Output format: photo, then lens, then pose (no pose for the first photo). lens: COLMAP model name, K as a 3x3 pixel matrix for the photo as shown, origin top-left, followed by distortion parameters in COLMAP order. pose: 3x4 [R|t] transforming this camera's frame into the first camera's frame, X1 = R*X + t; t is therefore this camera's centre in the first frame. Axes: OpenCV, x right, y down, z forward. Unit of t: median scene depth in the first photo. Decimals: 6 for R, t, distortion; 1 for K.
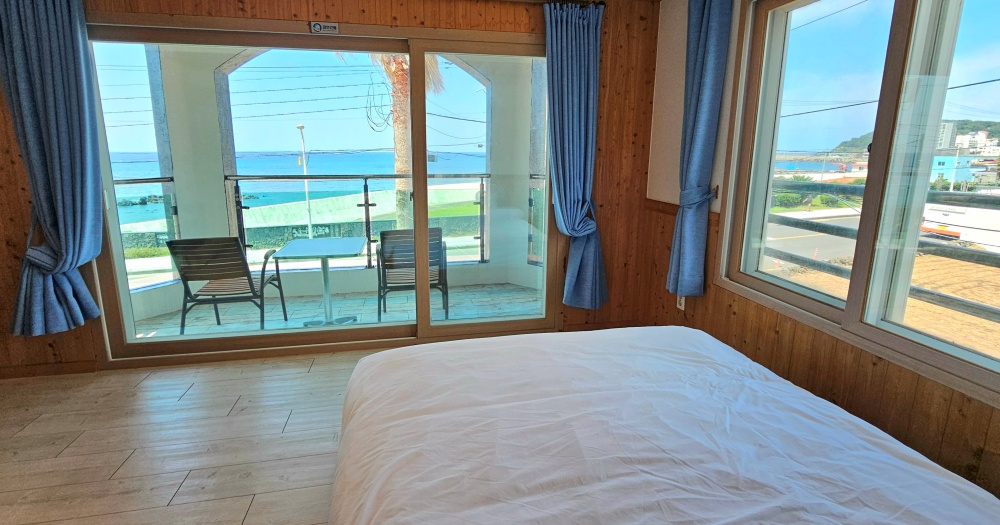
lens RADIAL K [[428.0, 0, 482.5], [0, 428.0, 227.2], [0, 0, 1]] dist [-0.002036, -0.001026]
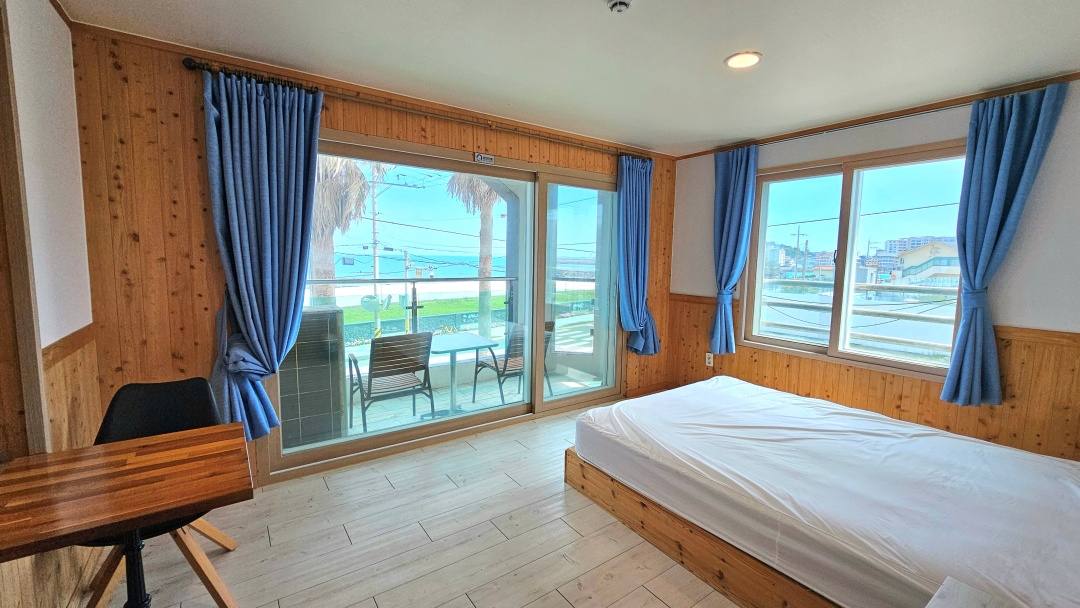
lens RADIAL K [[444.4, 0, 537.5], [0, 444.4, 301.0], [0, 0, 1]] dist [-0.003200, 0.000050]
pose [[0.907053, -0.029169, 0.420004, -0.740694], [0.058939, 0.996571, -0.058076, 0.020815], [-0.416870, 0.077433, 0.905662, -0.171810]]
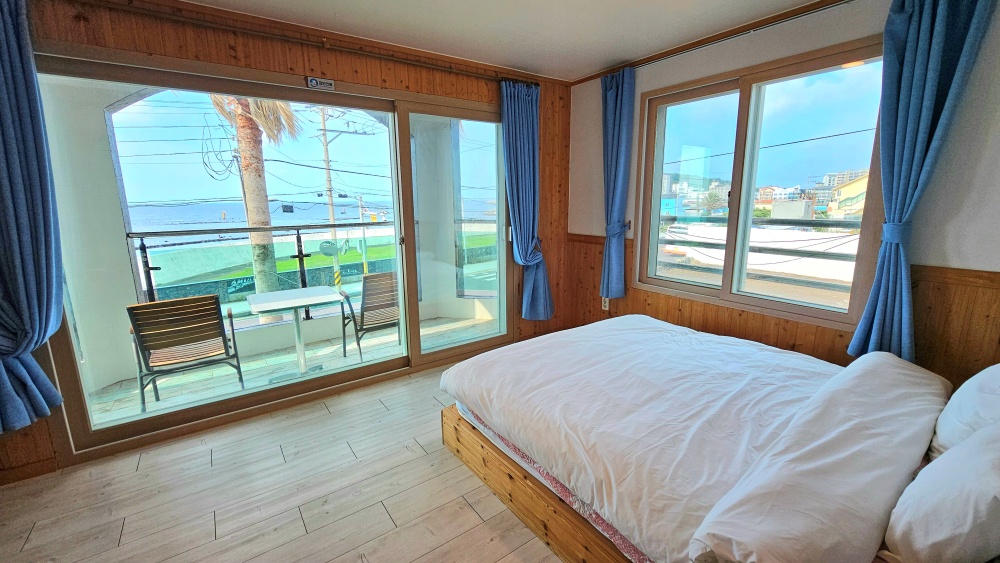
lens RADIAL K [[411.5, 0, 499.1], [0, 411.5, 277.7], [0, 0, 1]] dist [-0.003200, 0.000050]
pose [[0.906013, -0.092658, 0.412982, -0.414090], [0.087720, 0.995664, 0.030949, 0.013748], [-0.414059, 0.008186, 0.910213, -0.090237]]
